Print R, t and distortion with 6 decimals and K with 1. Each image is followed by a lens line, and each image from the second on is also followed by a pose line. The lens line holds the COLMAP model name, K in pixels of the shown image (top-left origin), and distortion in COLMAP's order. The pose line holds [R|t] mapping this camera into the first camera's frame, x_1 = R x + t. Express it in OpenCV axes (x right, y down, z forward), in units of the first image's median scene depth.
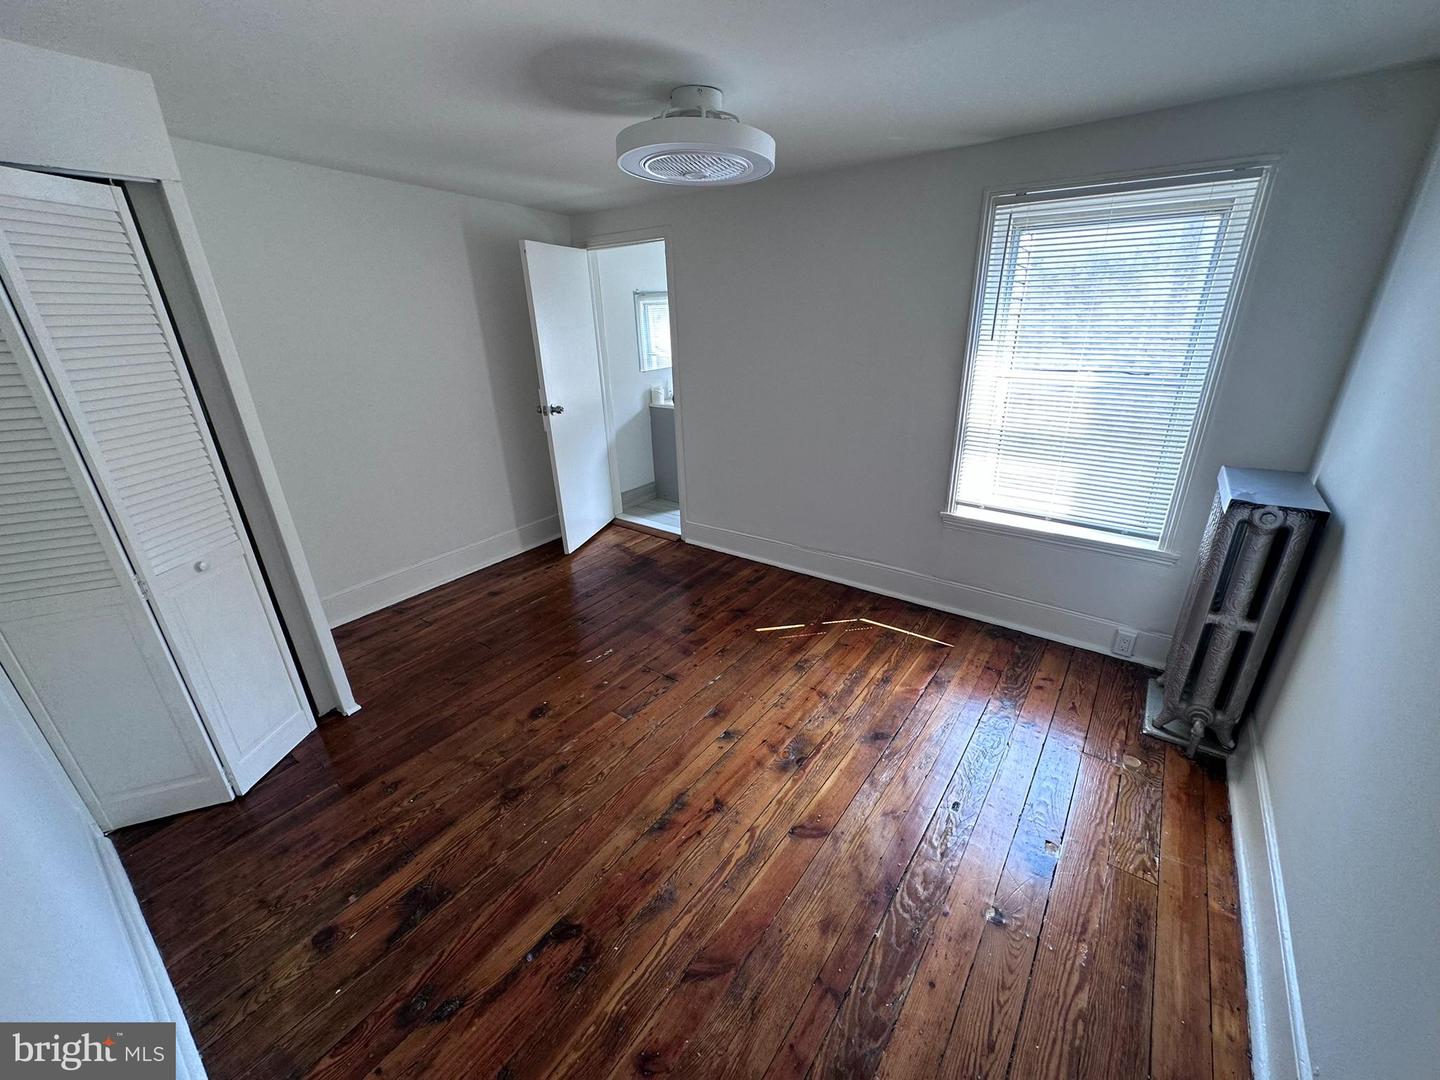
lens RADIAL K [[579.1, 0, 721.4], [0, 579.1, 538.6], [0, 0, 1]] dist [-0.001305, -0.000312]
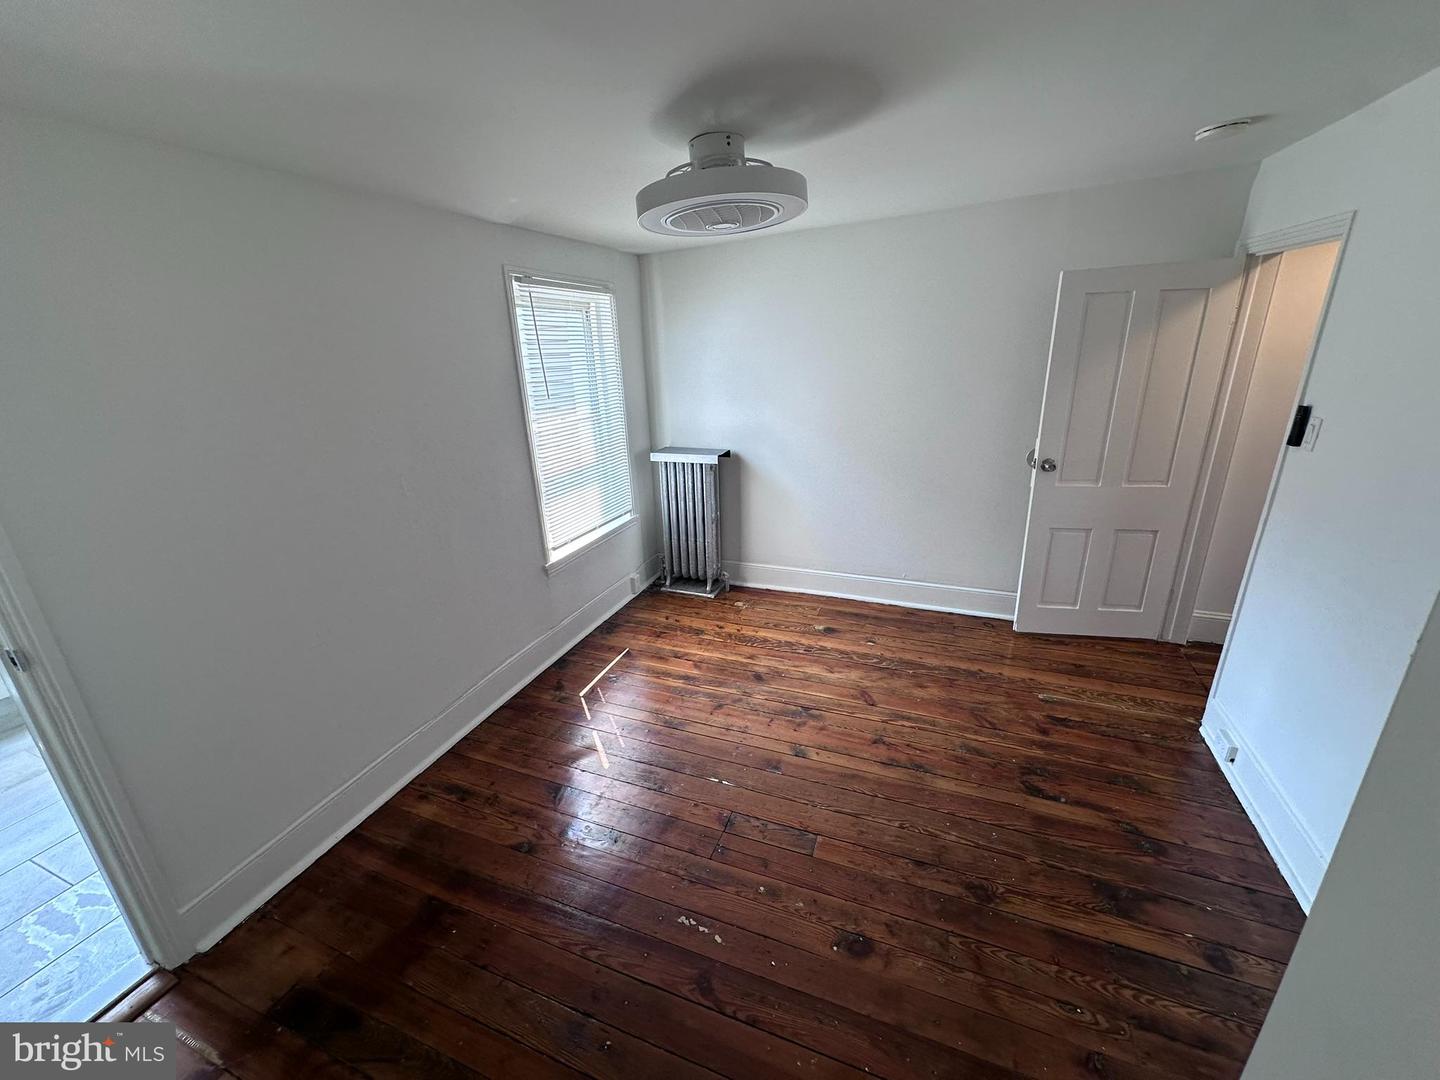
lens RADIAL K [[579.1, 0, 716.6], [0, 579.1, 542.9], [0, 0, 1]] dist [-0.001305, -0.000312]
pose [[-0.274484, -0.277710, 0.920617, -0.962860], [0.395578, 0.840016, 0.371338, -0.515843], [-0.876457, 0.466102, -0.120715, 1.274541]]
